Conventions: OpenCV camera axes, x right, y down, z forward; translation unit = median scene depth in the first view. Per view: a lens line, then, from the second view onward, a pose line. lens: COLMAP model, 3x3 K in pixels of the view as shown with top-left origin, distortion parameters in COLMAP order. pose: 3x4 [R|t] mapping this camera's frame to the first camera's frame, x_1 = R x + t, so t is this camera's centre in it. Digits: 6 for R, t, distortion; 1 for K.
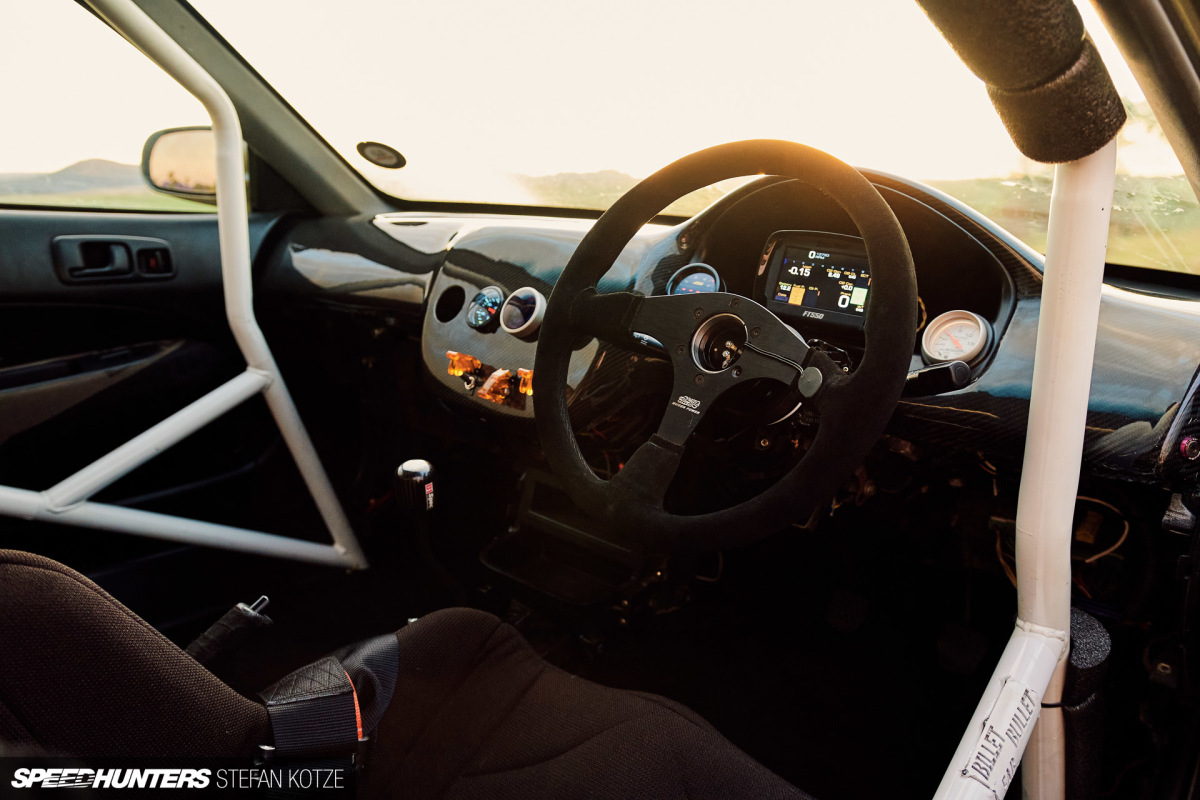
lens RADIAL K [[939.1, 0, 600.0], [0, 939.1, 400.0], [0, 0, 1]] dist [-0.089111, 0.074521]
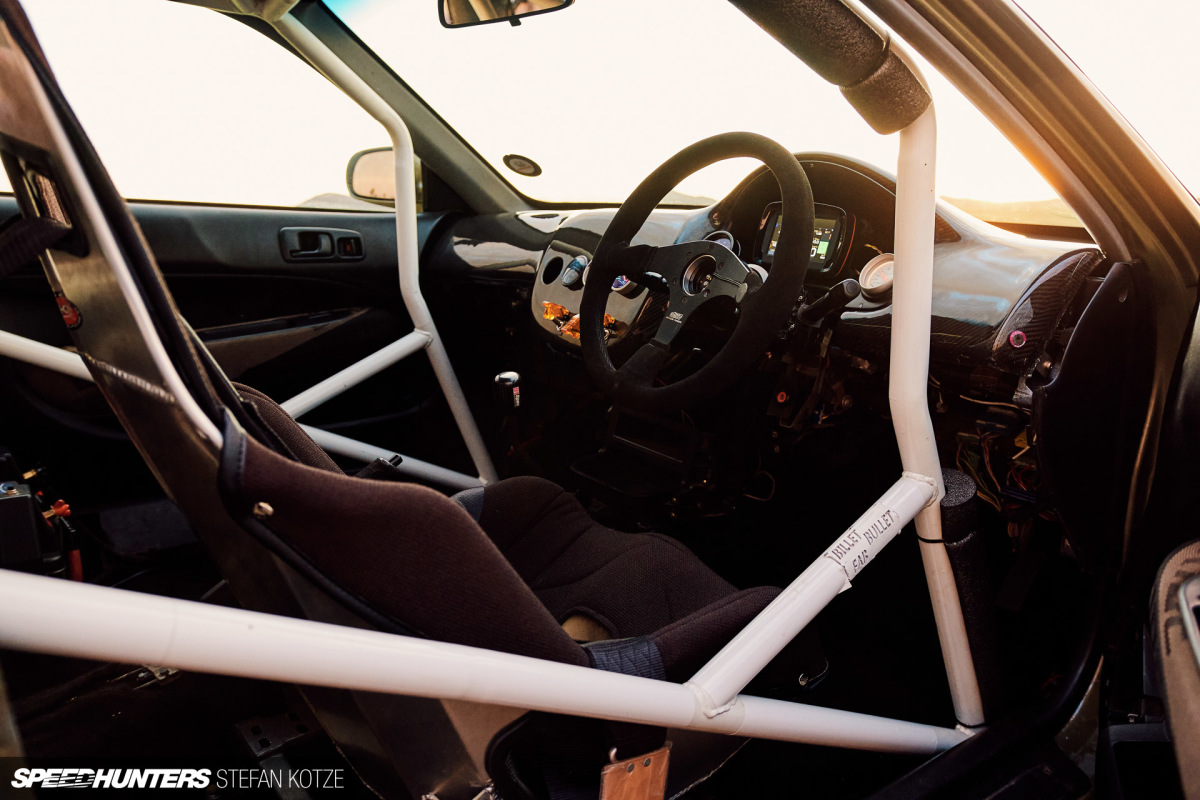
lens RADIAL K [[939.1, 0, 600.0], [0, 939.1, 400.0], [0, 0, 1]] dist [-0.089111, 0.074521]
pose [[0.977180, 0.023433, -0.211118, 0.179166], [-0.029820, 0.999187, -0.027122, 0.108202], [0.210311, 0.032799, 0.977084, -0.260021]]
